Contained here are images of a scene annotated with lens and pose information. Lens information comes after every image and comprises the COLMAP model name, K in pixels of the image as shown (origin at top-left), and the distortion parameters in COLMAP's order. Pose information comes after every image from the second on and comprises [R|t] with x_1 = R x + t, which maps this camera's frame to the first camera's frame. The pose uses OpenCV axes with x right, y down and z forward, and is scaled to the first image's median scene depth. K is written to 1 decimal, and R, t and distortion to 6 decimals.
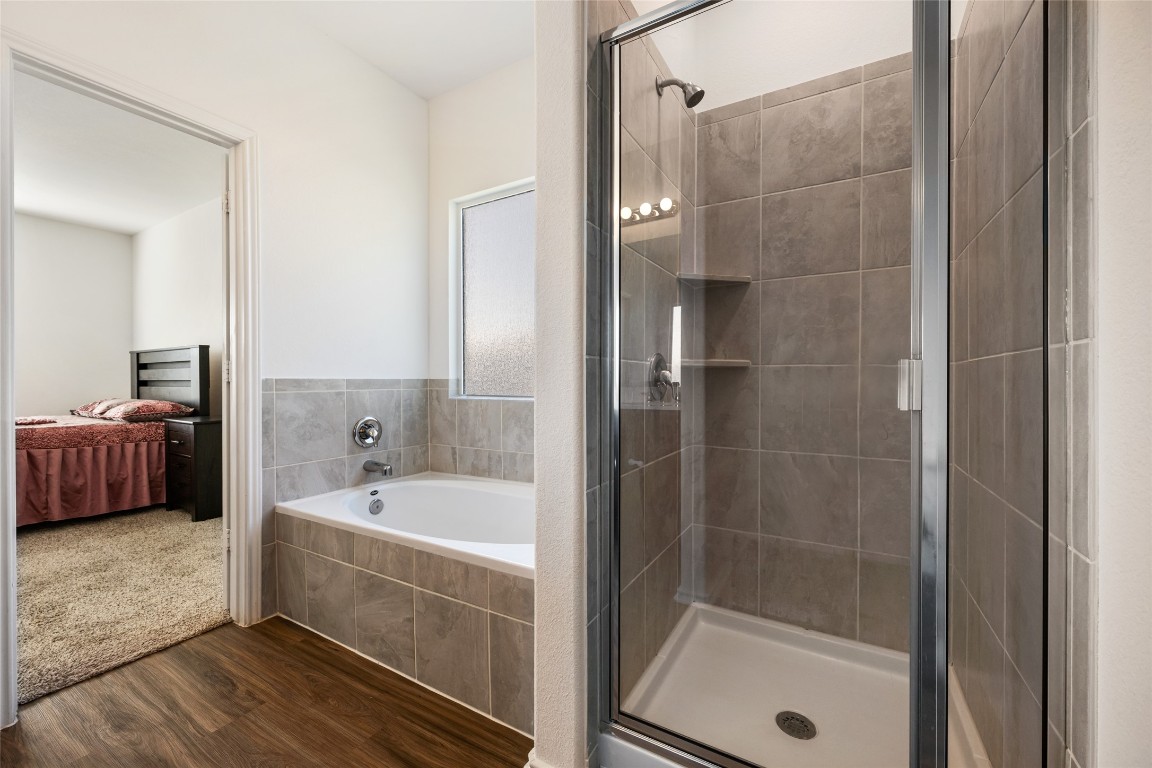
lens RADIAL K [[454.2, 0, 578.7], [0, 454.2, 385.0], [0, 0, 1]] dist [-0.001058, -0.000522]
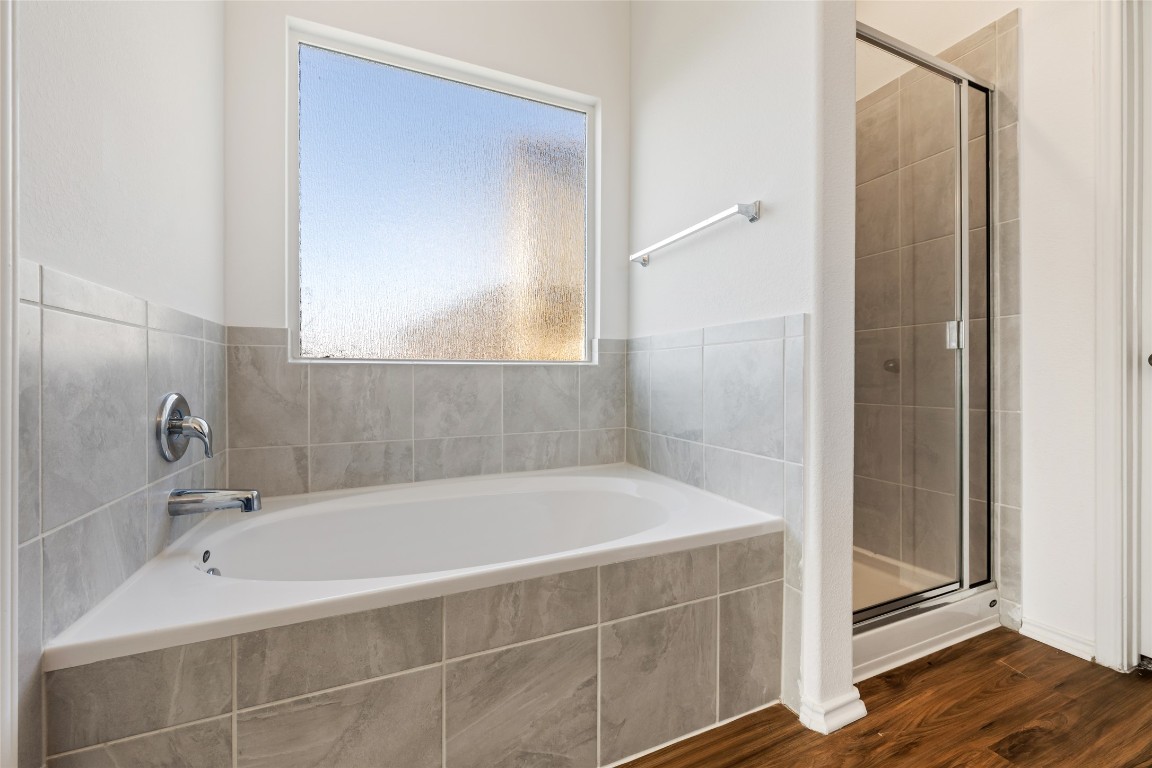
lens RADIAL K [[454.2, 0, 575.4], [0, 454.2, 380.9], [0, 0, 1]] dist [-0.001058, -0.000522]
pose [[0.595940, -0.007766, 0.802992, -0.810925], [0.010384, 0.999944, 0.001964, 0.084267], [-0.802962, 0.007168, 0.595987, 0.574809]]
